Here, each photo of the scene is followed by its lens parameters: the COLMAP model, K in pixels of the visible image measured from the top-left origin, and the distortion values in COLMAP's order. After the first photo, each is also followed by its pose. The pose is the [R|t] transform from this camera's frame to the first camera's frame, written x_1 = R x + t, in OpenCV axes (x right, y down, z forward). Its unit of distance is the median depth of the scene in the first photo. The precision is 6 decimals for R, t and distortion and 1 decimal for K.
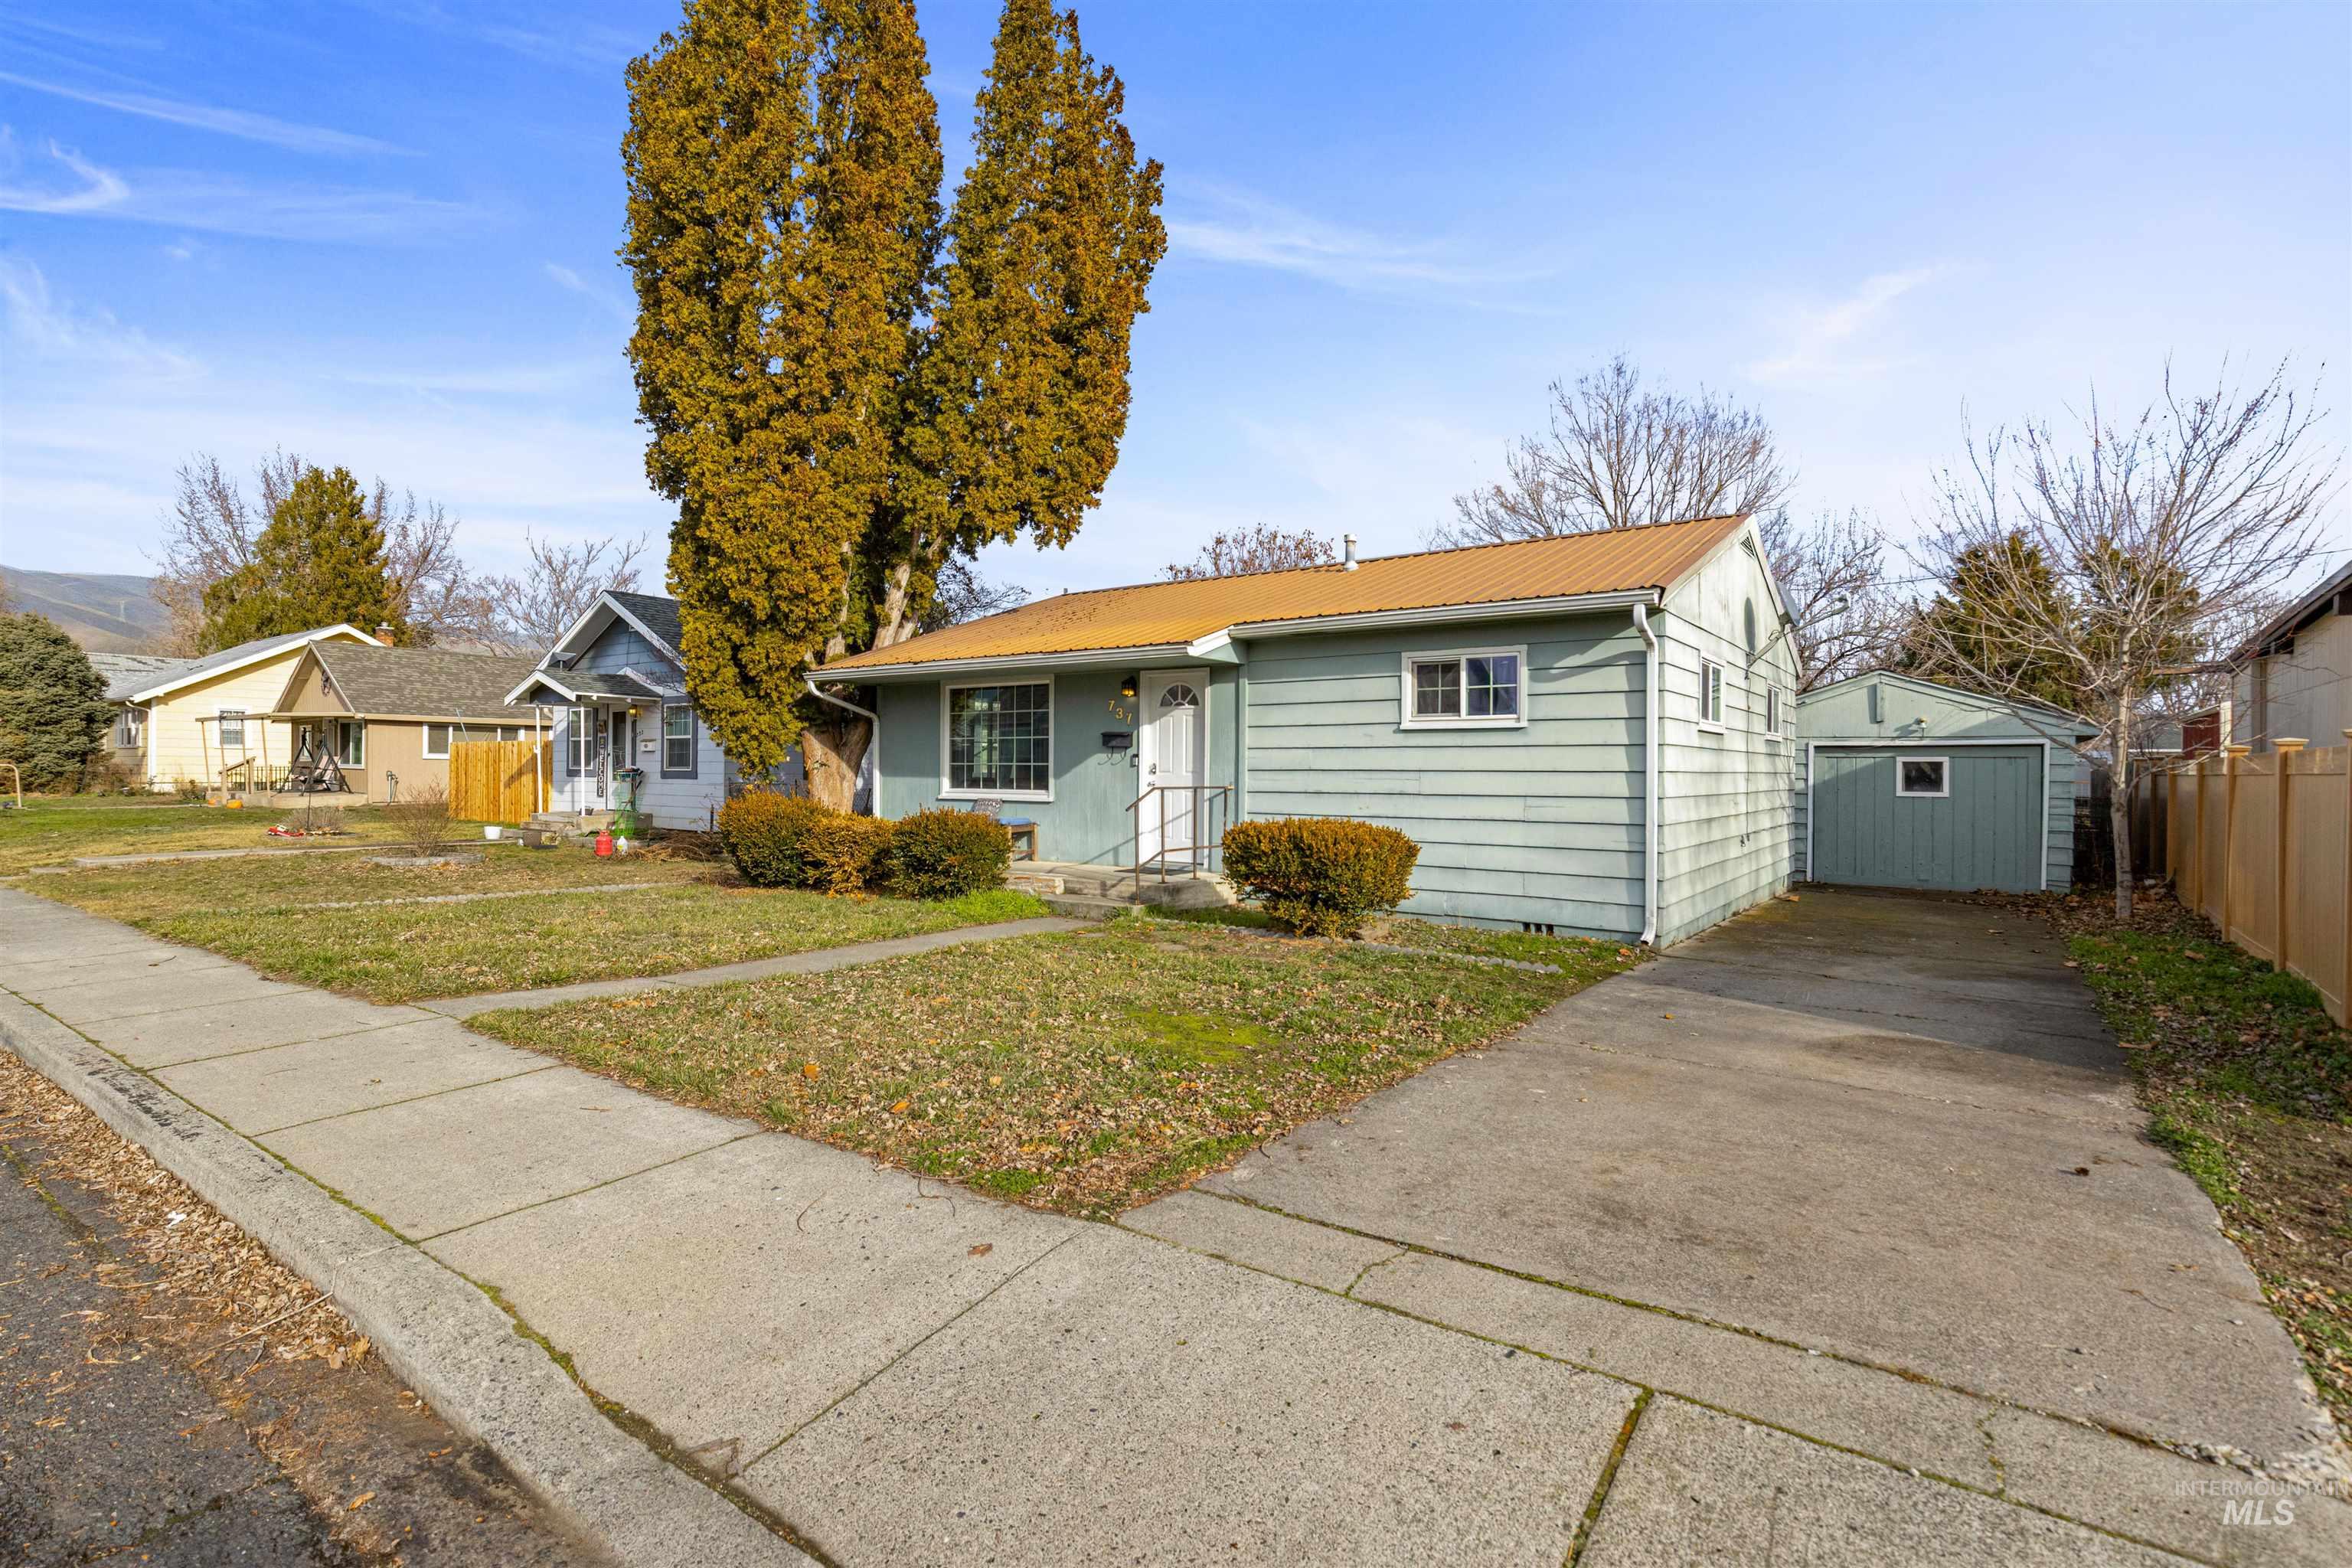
lens RADIAL K [[1104.6, 0, 1177.2], [0, 1104.6, 779.5], [0, 0, 1]] dist [-0.000274, 0.000080]
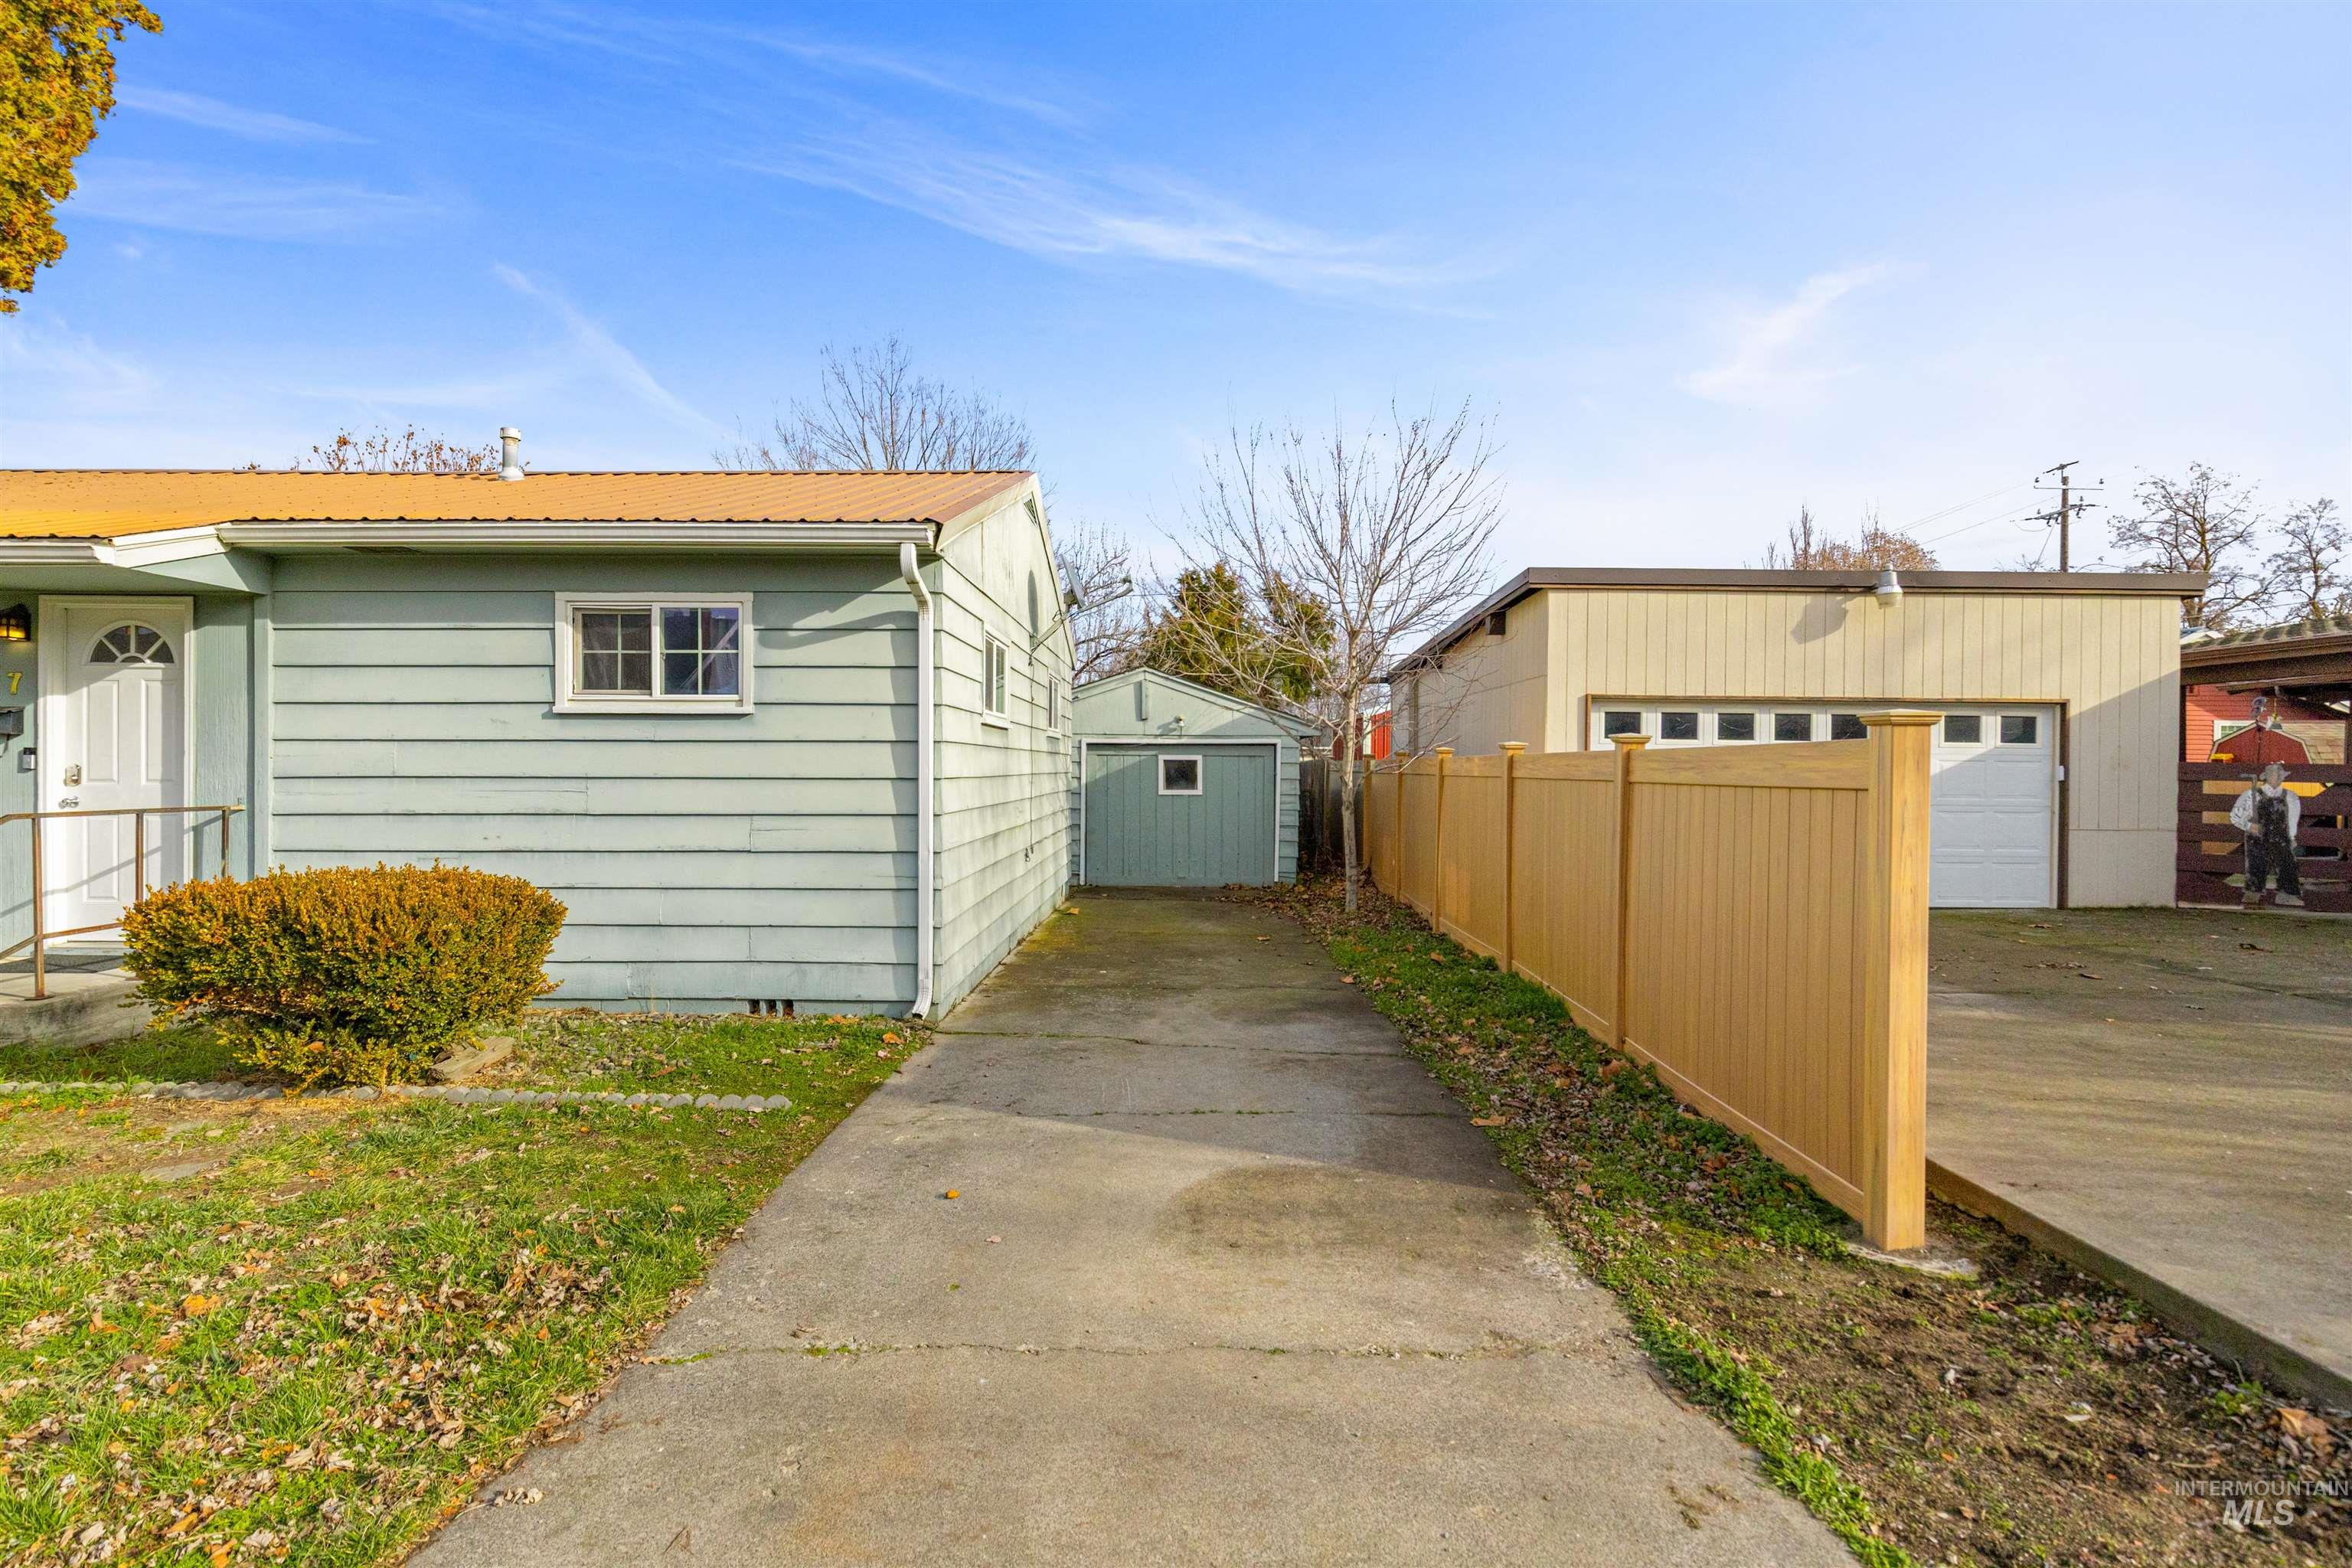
lens RADIAL K [[1115.6, 0, 1177.4], [0, 1115.6, 762.7], [0, 0, 1]] dist [-0.003142, -0.000235]
pose [[0.810248, -0.001023, 0.586086, 0.105188], [0.006087, 0.999959, -0.006670, -0.009208], [-0.586055, 0.008972, 0.810221, 0.242727]]
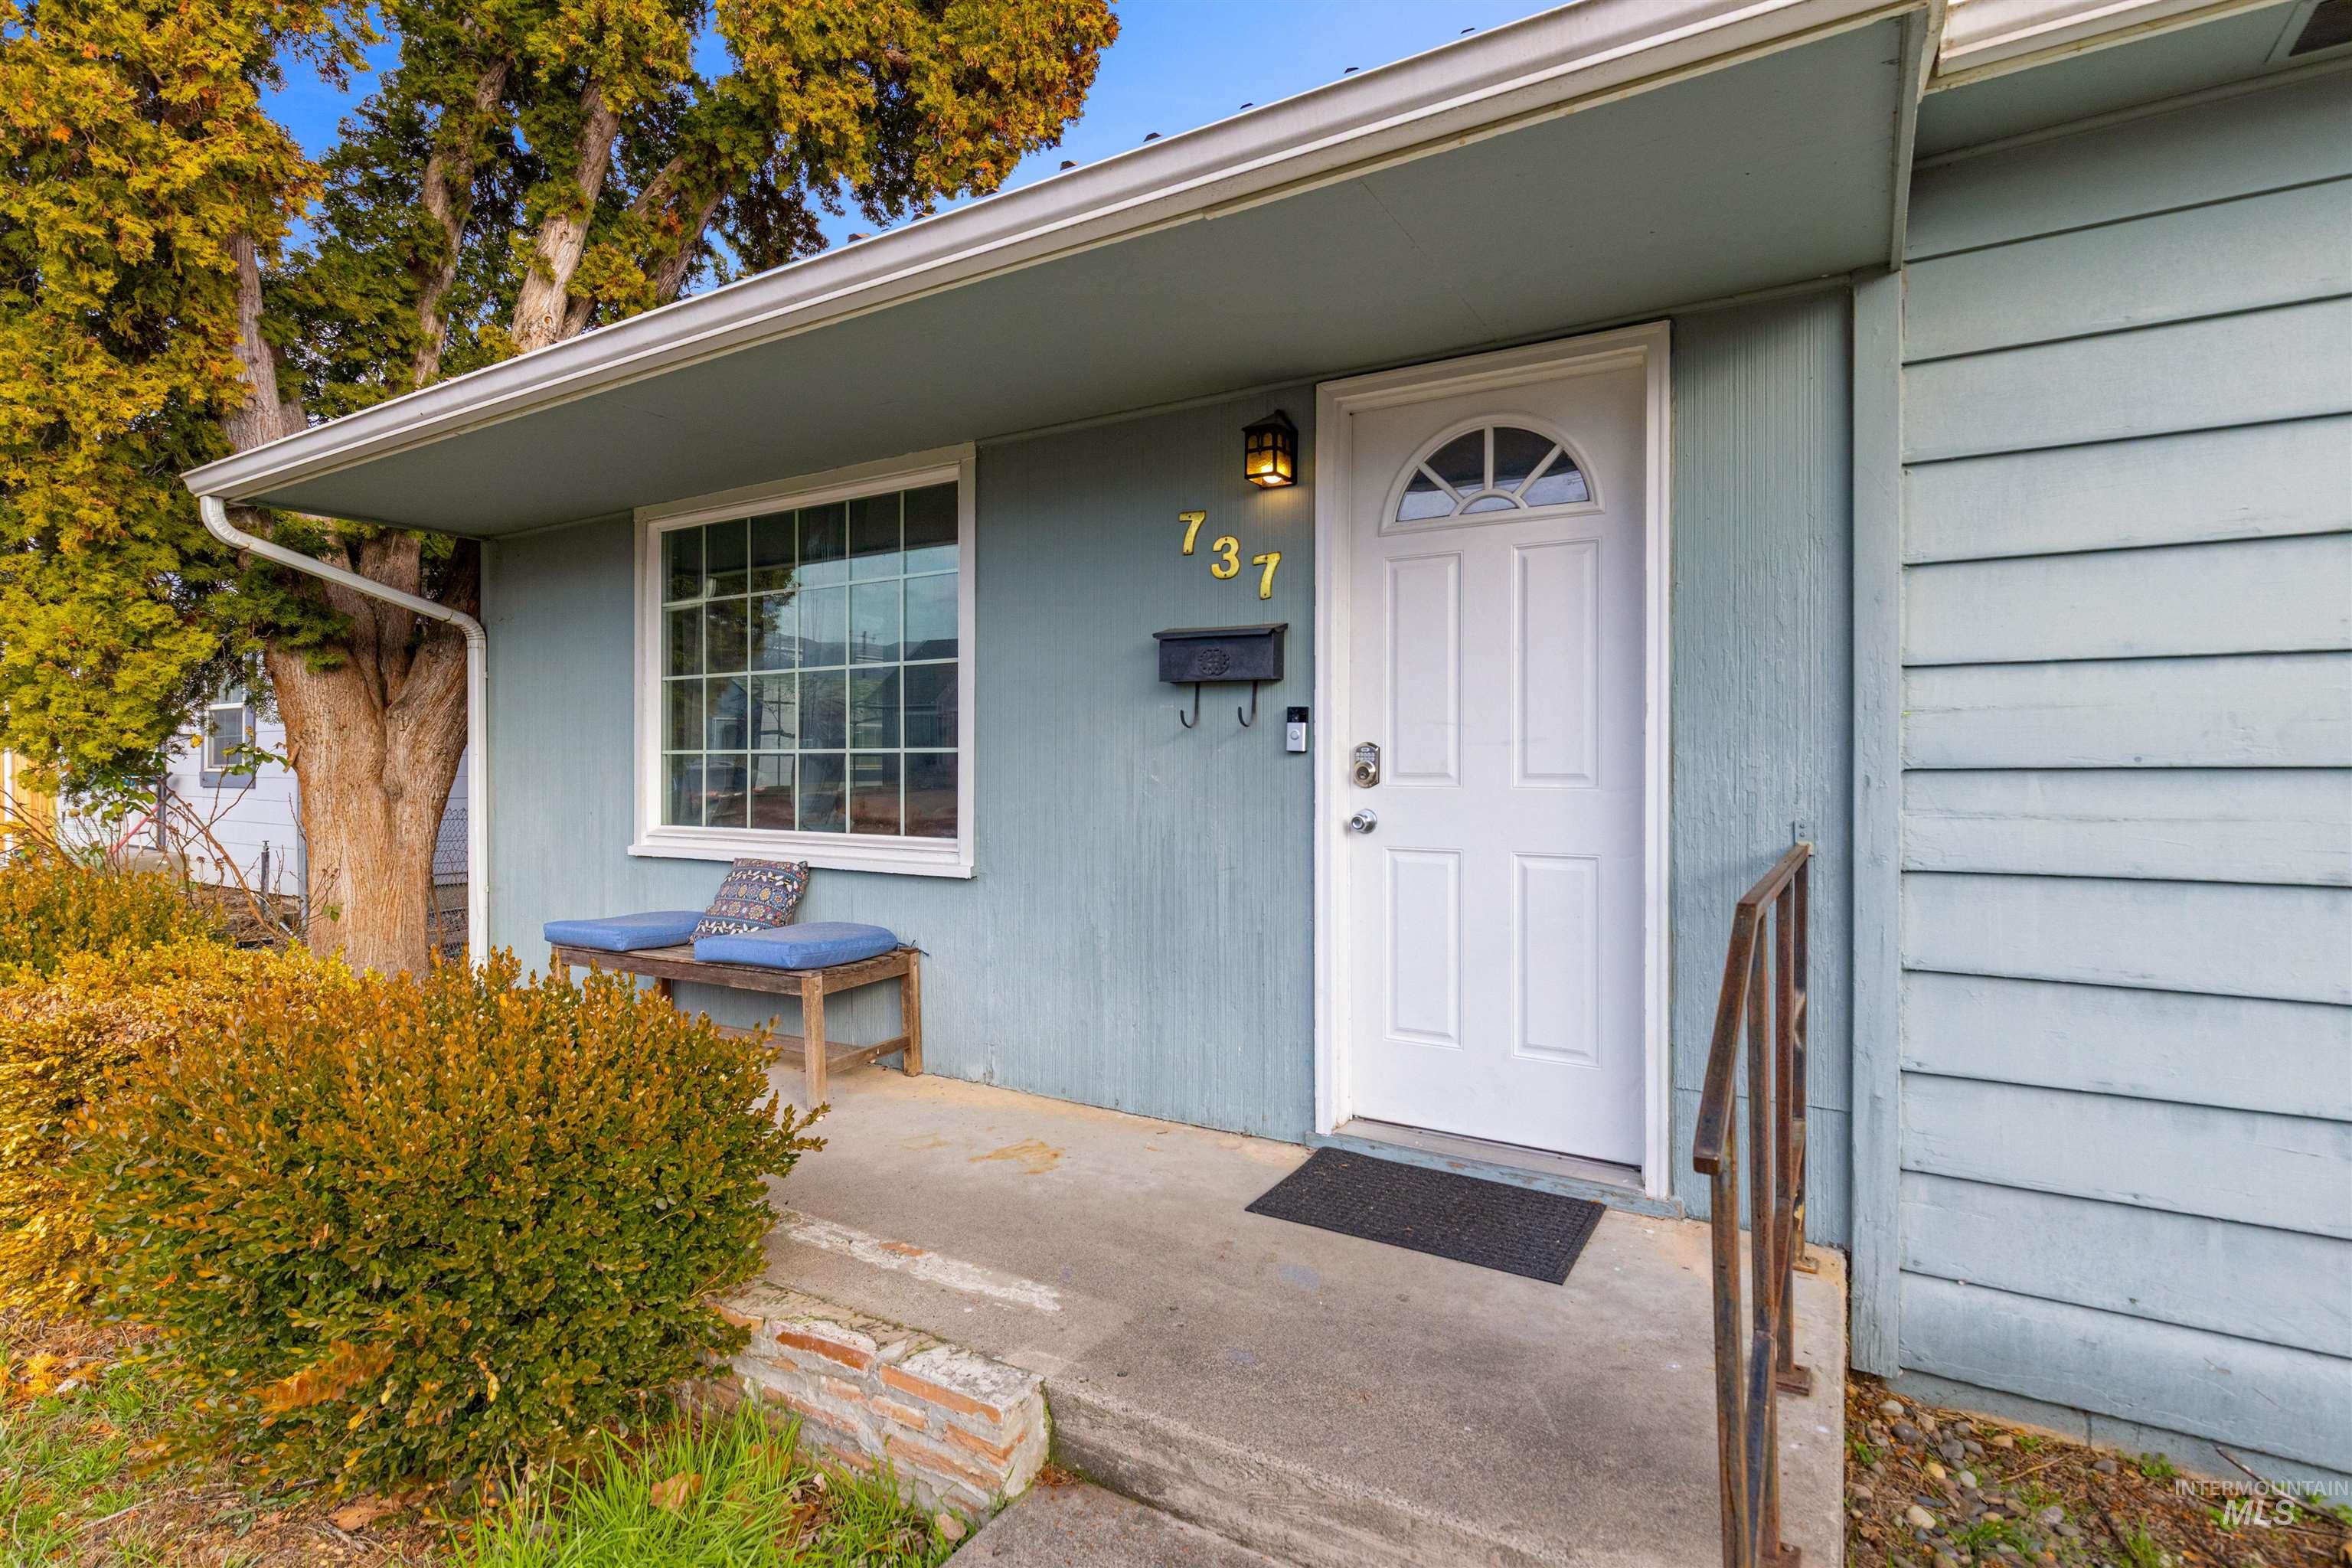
lens RADIAL K [[1115.6, 0, 1177.4], [0, 1115.6, 762.7], [0, 0, 1]] dist [-0.003142, -0.000235]
pose [[0.996833, -0.006370, 0.079272, -0.092563], [0.006992, 0.999947, -0.007574, -0.009178], [-0.079219, 0.008104, 0.996824, 0.789023]]
